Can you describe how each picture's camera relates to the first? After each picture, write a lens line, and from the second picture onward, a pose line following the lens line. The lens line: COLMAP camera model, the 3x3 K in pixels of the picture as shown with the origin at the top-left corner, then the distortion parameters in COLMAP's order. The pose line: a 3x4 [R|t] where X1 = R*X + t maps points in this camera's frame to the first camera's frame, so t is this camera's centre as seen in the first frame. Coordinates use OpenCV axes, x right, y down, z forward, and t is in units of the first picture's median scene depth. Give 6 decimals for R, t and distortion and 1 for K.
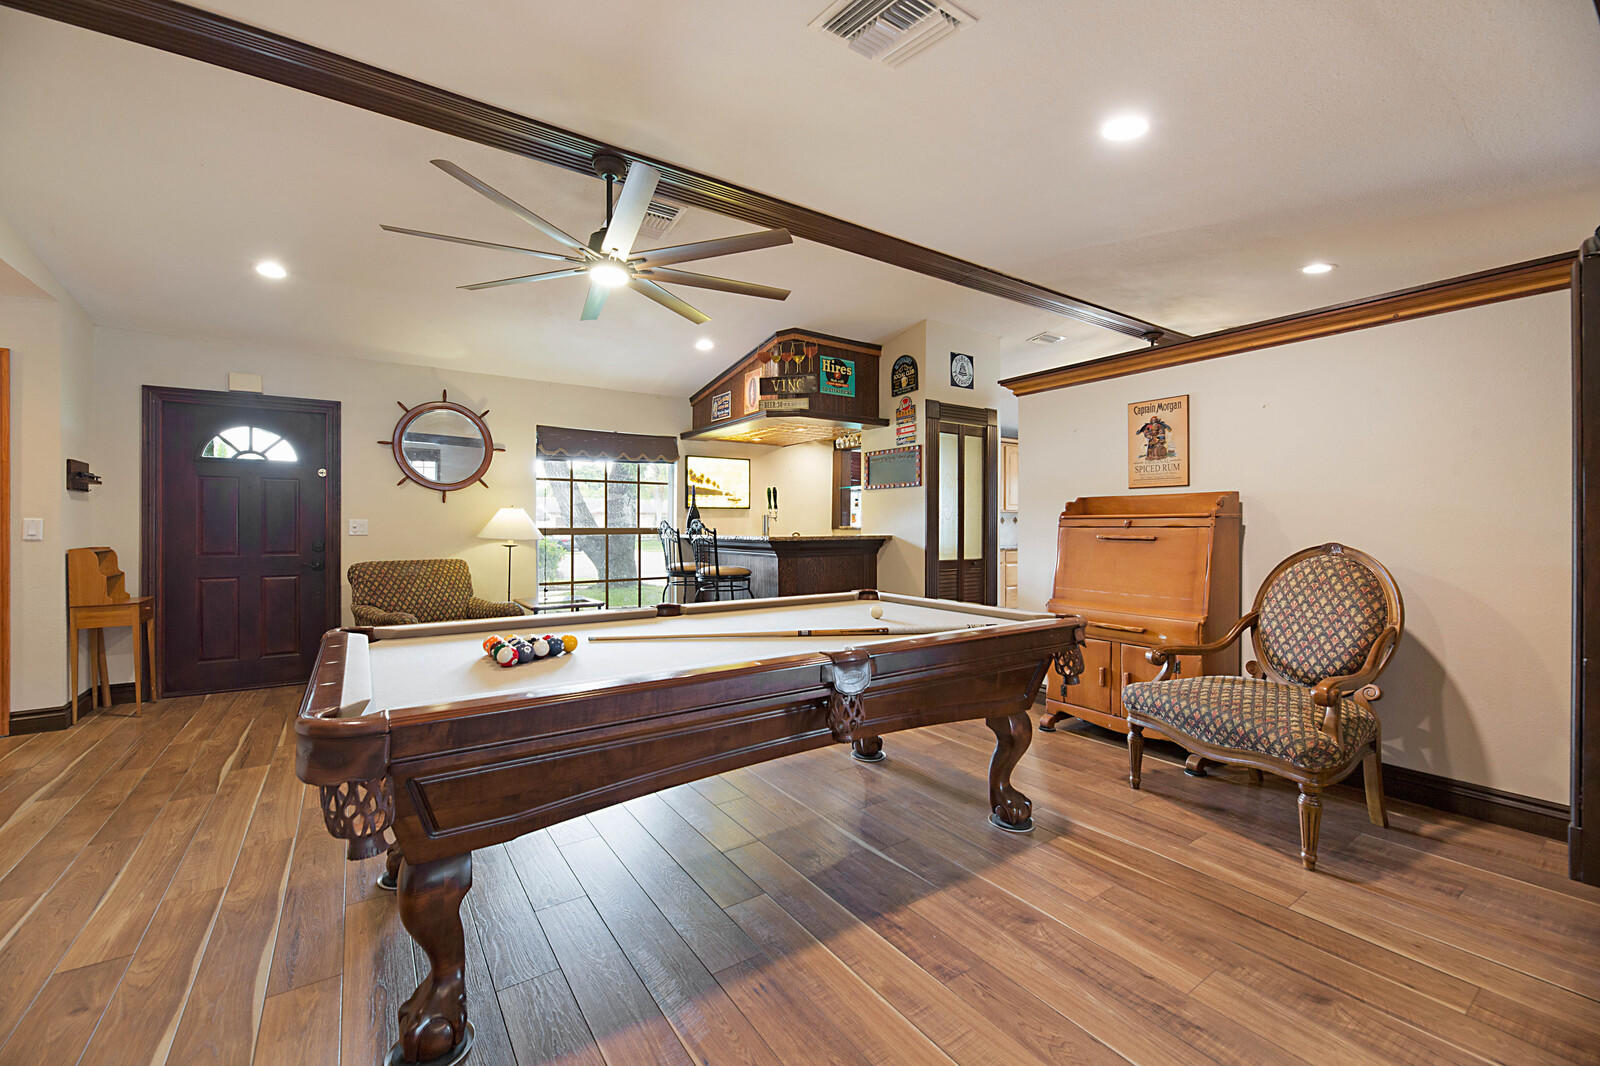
lens RADIAL K [[643.8, 0, 797.7], [0, 643.8, 525.8], [0, 0, 1]] dist [-0.001331, -0.002490]
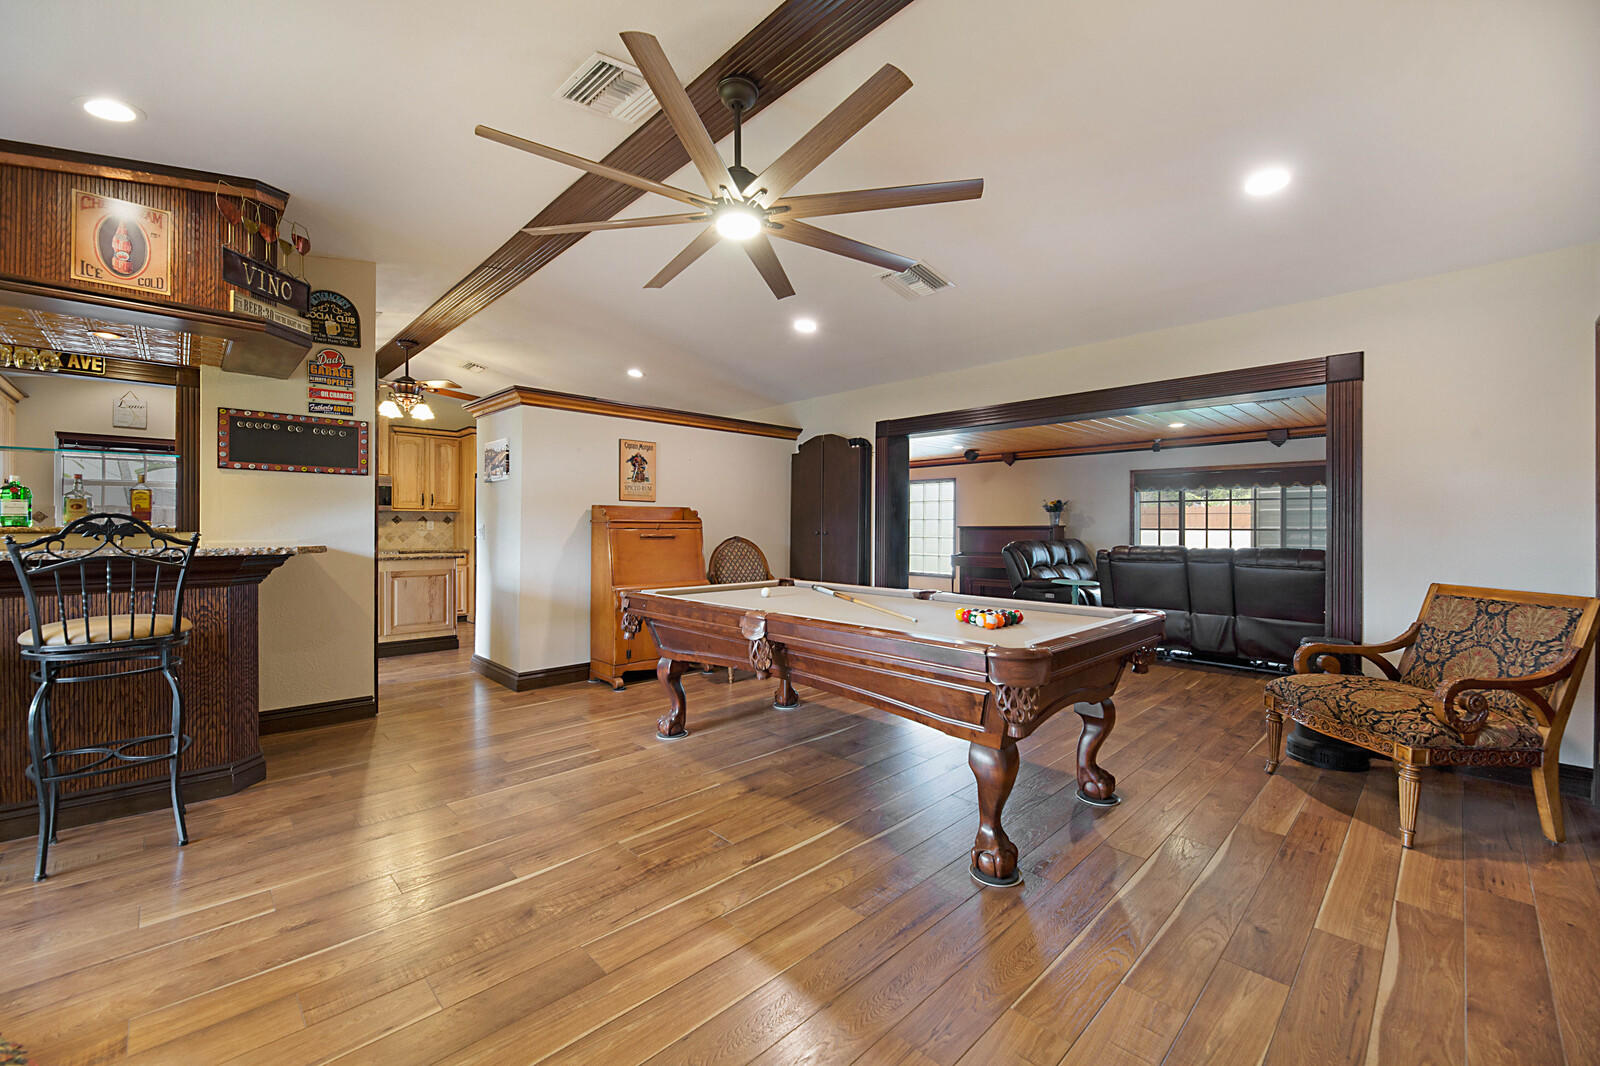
lens RADIAL K [[643.8, 0, 798.6], [0, 643.8, 528.9], [0, 0, 1]] dist [-0.001331, -0.002490]
pose [[-0.174258, -0.004266, 0.984691, -0.650414], [-0.003790, 0.999986, 0.003662, -0.002941], [-0.984693, -0.003093, -0.174272, 0.622067]]
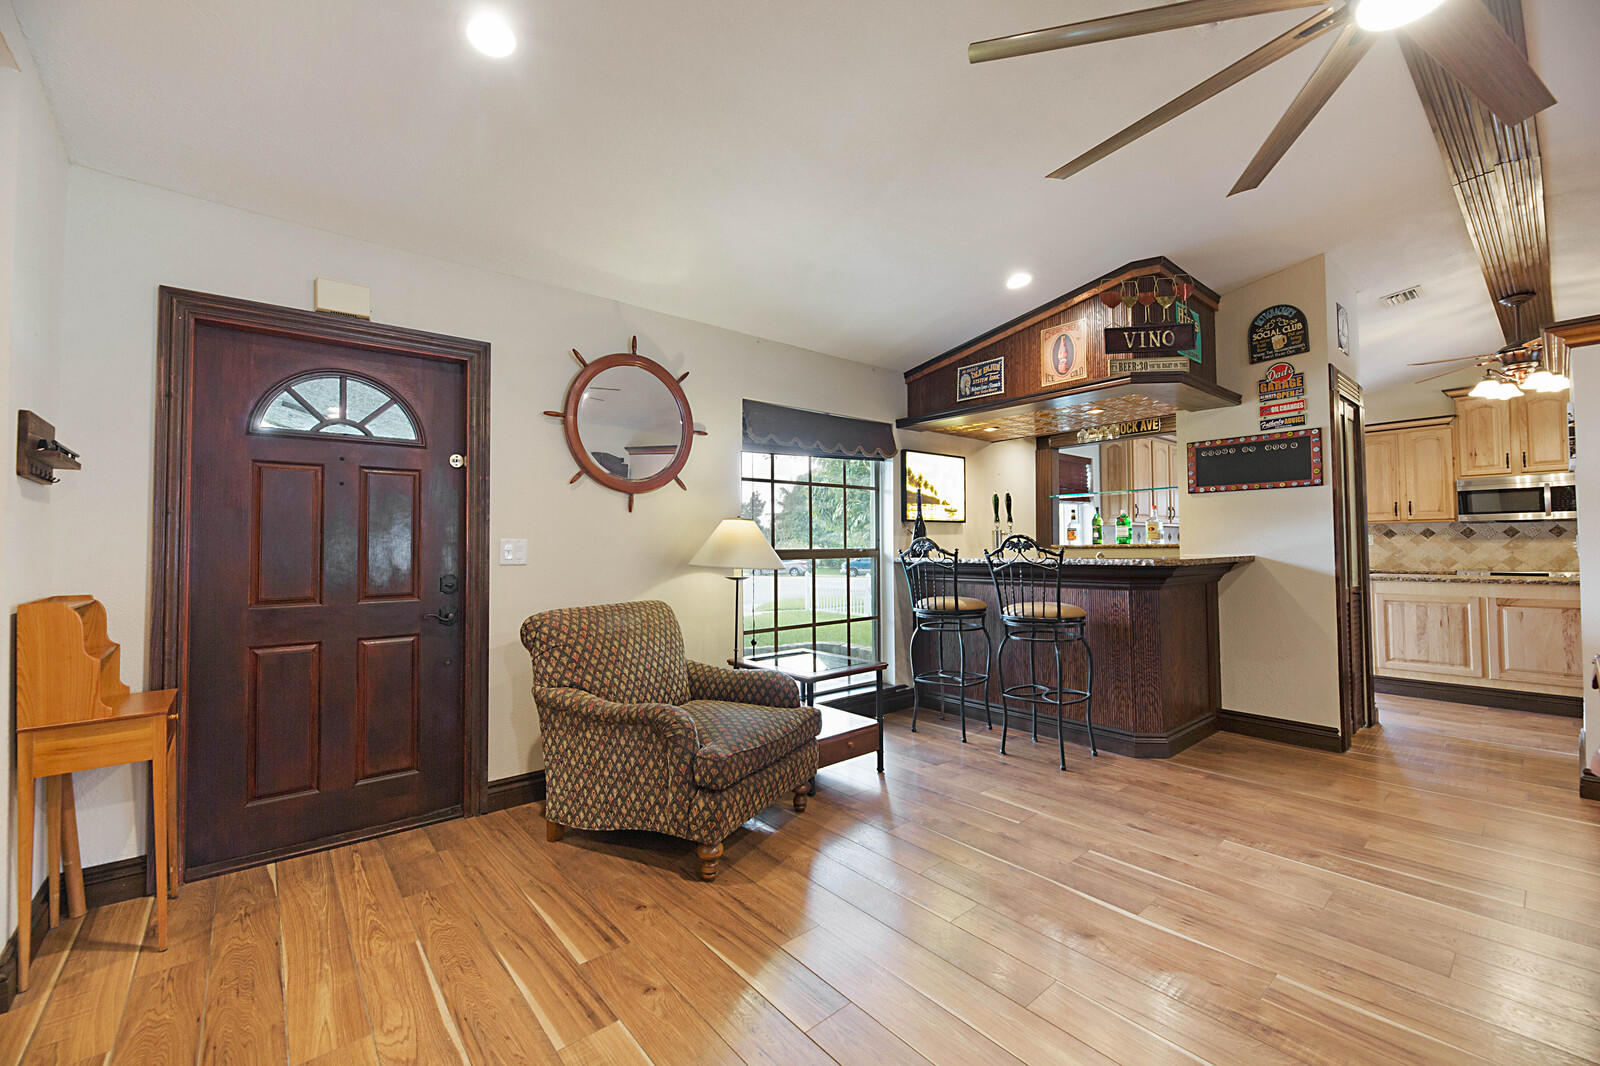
lens RADIAL K [[643.8, 0, 797.4], [0, 643.8, 527.9], [0, 0, 1]] dist [-0.001331, -0.002490]
pose [[0.995365, -0.006452, 0.095957, -0.448941], [0.009353, 0.999512, -0.029813, 0.000448], [-0.095717, 0.030572, 0.994939, 0.350494]]
